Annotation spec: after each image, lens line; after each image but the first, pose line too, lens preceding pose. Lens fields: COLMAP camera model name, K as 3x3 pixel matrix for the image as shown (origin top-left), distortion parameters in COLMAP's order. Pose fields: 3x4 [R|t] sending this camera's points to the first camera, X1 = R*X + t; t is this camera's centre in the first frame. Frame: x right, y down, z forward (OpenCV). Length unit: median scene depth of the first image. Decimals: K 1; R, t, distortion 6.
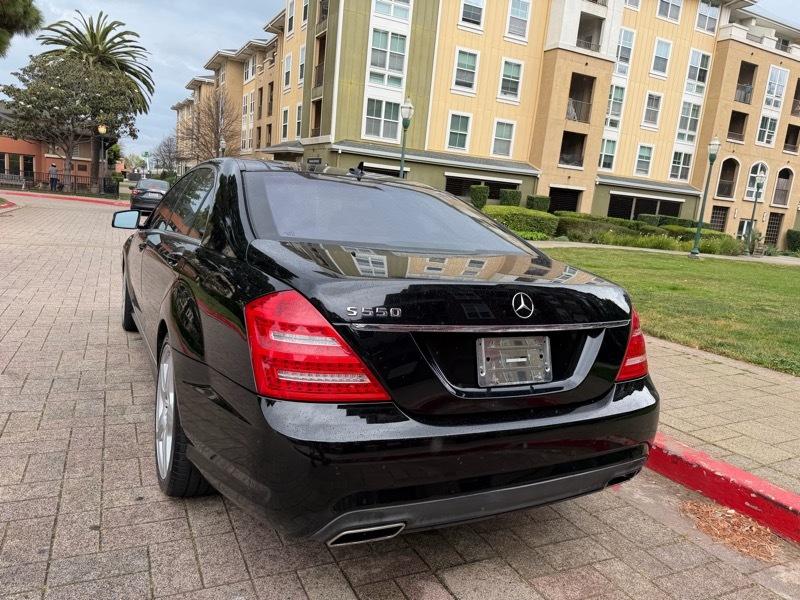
lens RADIAL K [[561.1, 0, 395.4], [0, 561.1, 296.0], [0, 0, 1]] dist [0.019842, -0.026678]
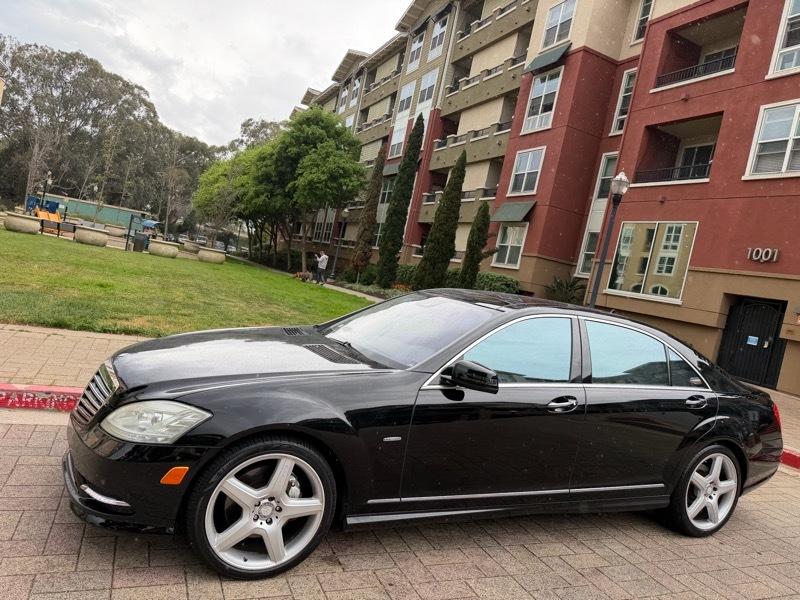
lens RADIAL K [[559.1, 0, 393.1], [0, 559.1, 309.6], [0, 0, 1]] dist [0.047230, -0.070477]
pose [[0.061227, -0.149333, 0.986889, -0.145304], [-0.018696, 0.988399, 0.150722, -0.040696], [-0.997949, -0.027679, 0.057725, 0.132151]]
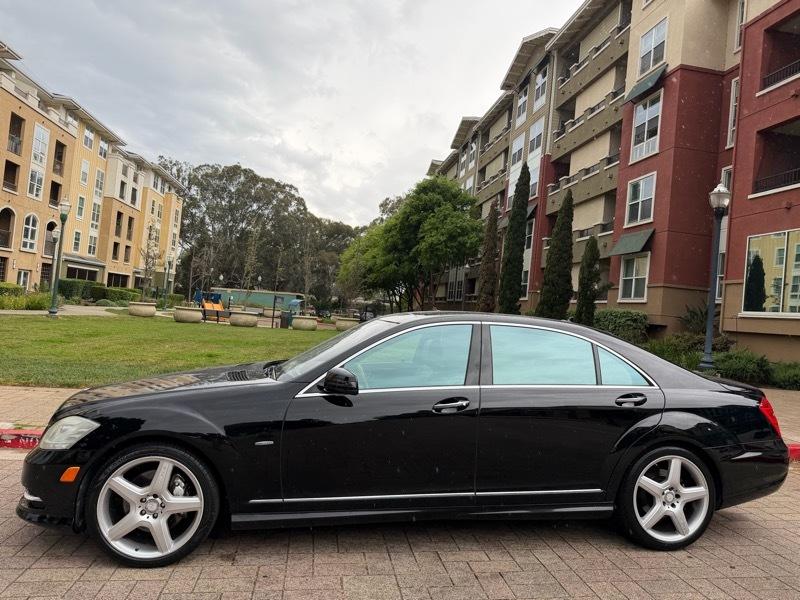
lens RADIAL K [[558.4, 0, 403.4], [0, 558.4, 301.2], [0, 0, 1]] dist [0.086432, -0.142095]
pose [[0.301916, -0.050631, 0.951989, -0.147583], [0.109065, 0.993867, 0.018269, -0.031613], [-0.947075, 0.098313, 0.305586, 0.082439]]
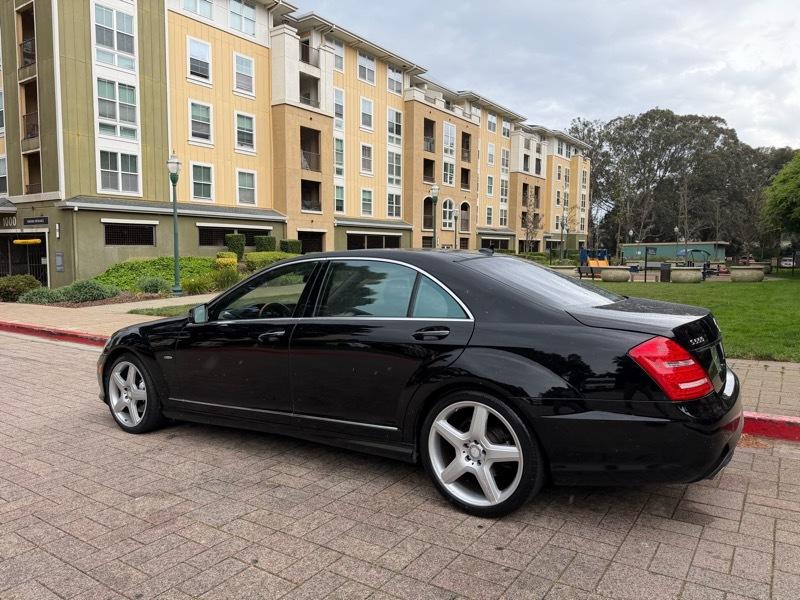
lens RADIAL K [[552.6, 0, 392.5], [0, 552.6, 298.9], [0, 0, 1]] dist [0.147590, -0.246414]
pose [[0.871726, -0.132935, 0.471617, -0.079231], [0.164028, 0.986133, -0.025223, -0.010021], [-0.461724, 0.099345, 0.881443, -0.005227]]
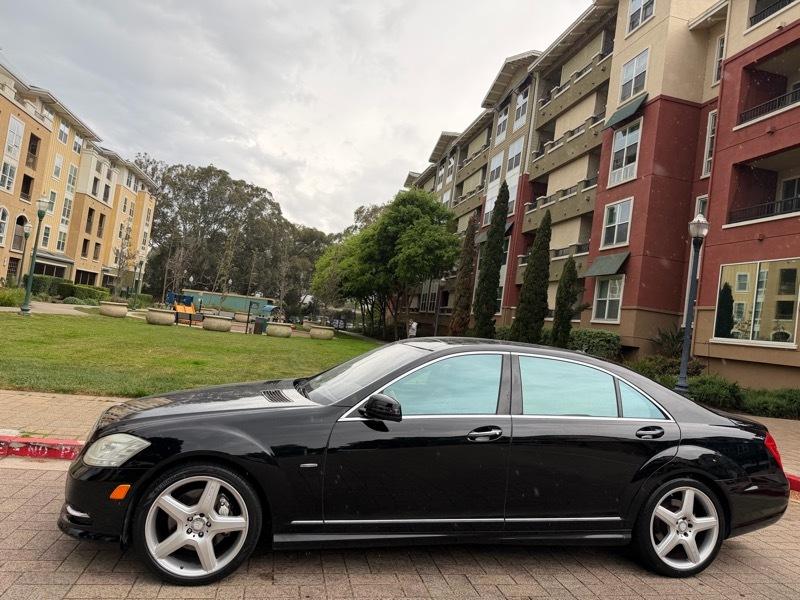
lens RADIAL K [[557.7, 0, 393.8], [0, 557.7, 303.1], [0, 0, 1]] dist [0.081516, -0.123065]
pose [[0.265142, -0.027497, 0.963817, -0.155085], [0.067635, 0.997661, 0.009857, -0.036867], [-0.961834, 0.062574, 0.266382, 0.094100]]
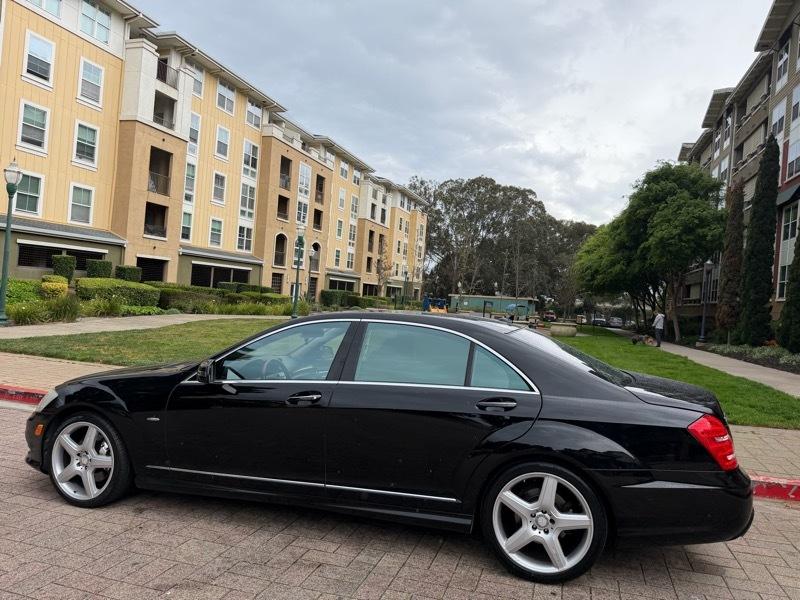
lens RADIAL K [[556.8, 0, 396.1], [0, 556.8, 298.4], [0, 0, 1]] dist [0.095313, -0.140805]
pose [[0.692549, -0.046757, 0.719854, -0.112593], [0.118782, 0.991668, -0.049864, -0.021321], [-0.711524, 0.120039, 0.692332, 0.017483]]
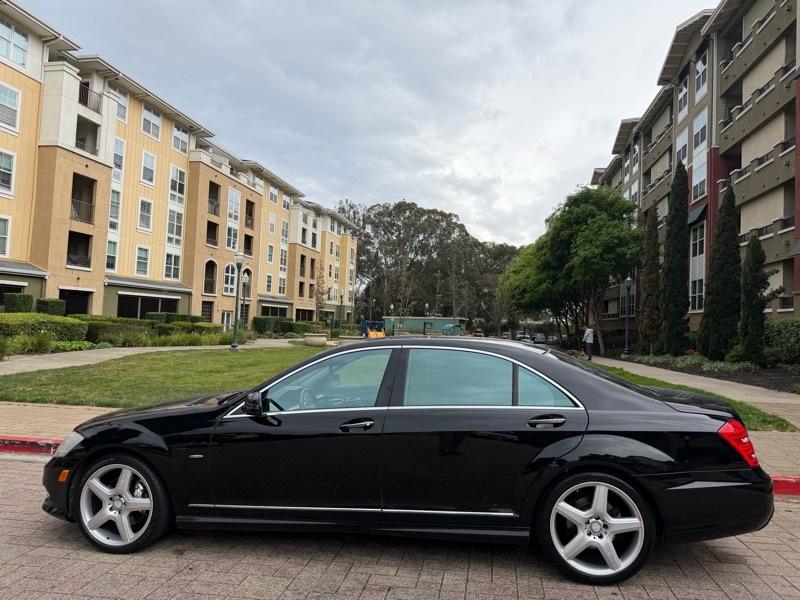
lens RADIAL K [[557.8, 0, 393.3], [0, 557.8, 300.8], [0, 0, 1]] dist [0.077931, -0.110965]
pose [[0.594940, -0.040202, 0.802764, -0.131665], [0.159113, 0.984874, -0.068599, -0.025296], [-0.787864, 0.168543, 0.592338, 0.031677]]
